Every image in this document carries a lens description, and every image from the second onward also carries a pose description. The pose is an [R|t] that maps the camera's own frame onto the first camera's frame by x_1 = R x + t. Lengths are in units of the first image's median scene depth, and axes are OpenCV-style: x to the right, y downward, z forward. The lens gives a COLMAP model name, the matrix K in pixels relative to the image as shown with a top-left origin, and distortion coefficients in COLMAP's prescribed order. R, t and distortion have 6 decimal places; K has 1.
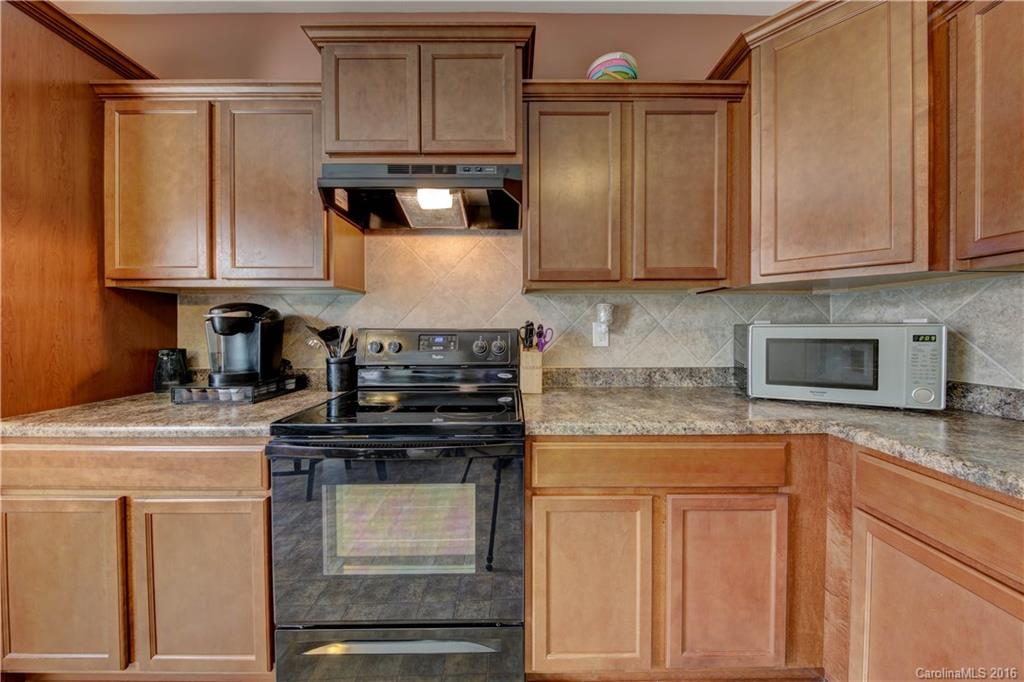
lens RADIAL K [[325.9, 0, 517.4], [0, 325.9, 334.9], [0, 0, 1]] dist [-0.005315, -0.001227]
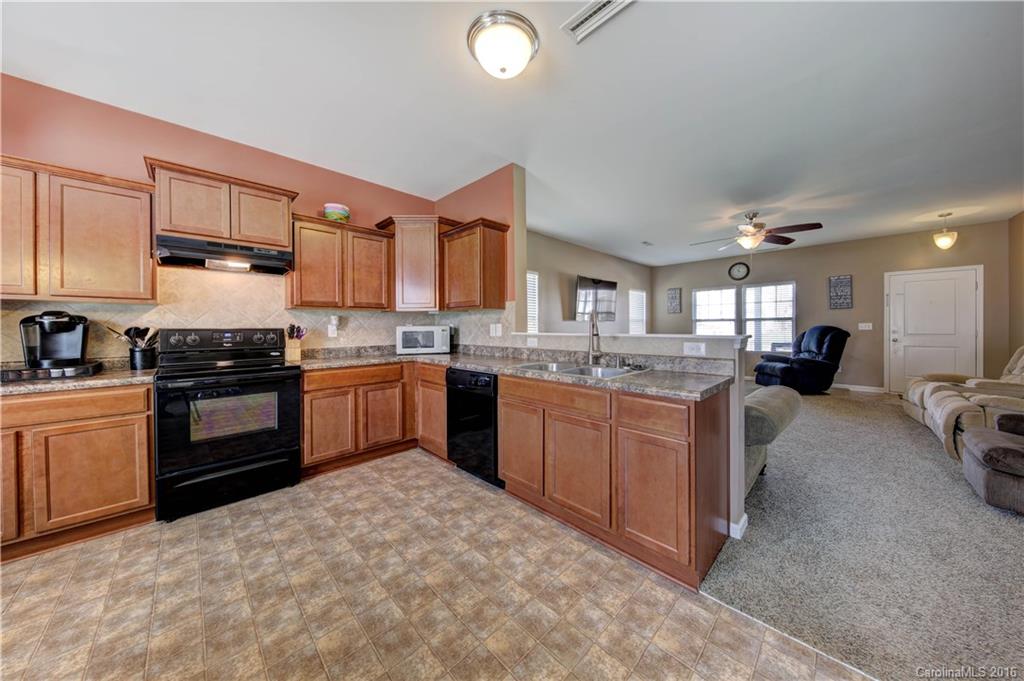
lens RADIAL K [[325.9, 0, 517.8], [0, 325.9, 328.7], [0, 0, 1]] dist [-0.005315, -0.001227]
pose [[0.714675, -0.005715, 0.699433, -0.405383], [0.018575, 0.999769, -0.010811, 0.033994], [-0.699210, 0.020718, 0.714616, -1.505484]]
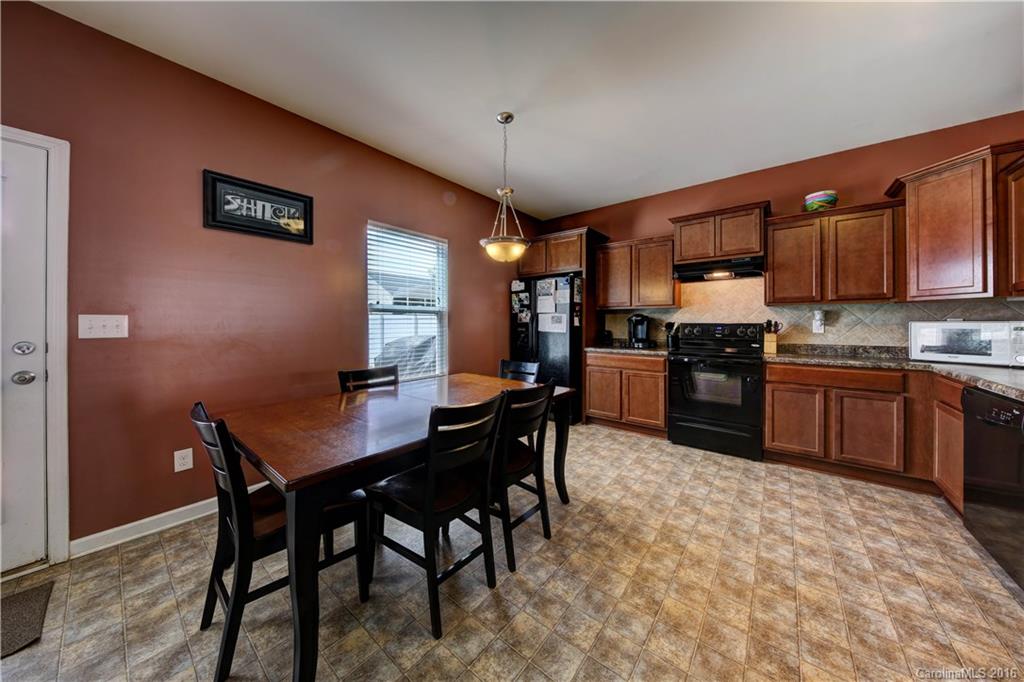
lens RADIAL K [[325.9, 0, 515.8], [0, 325.9, 323.0], [0, 0, 1]] dist [-0.005315, -0.001227]
pose [[0.770920, 0.001870, -0.636929, 0.127434], [-0.015376, 0.999759, -0.015675, 0.042188], [0.636747, 0.021878, 0.770763, -1.925353]]
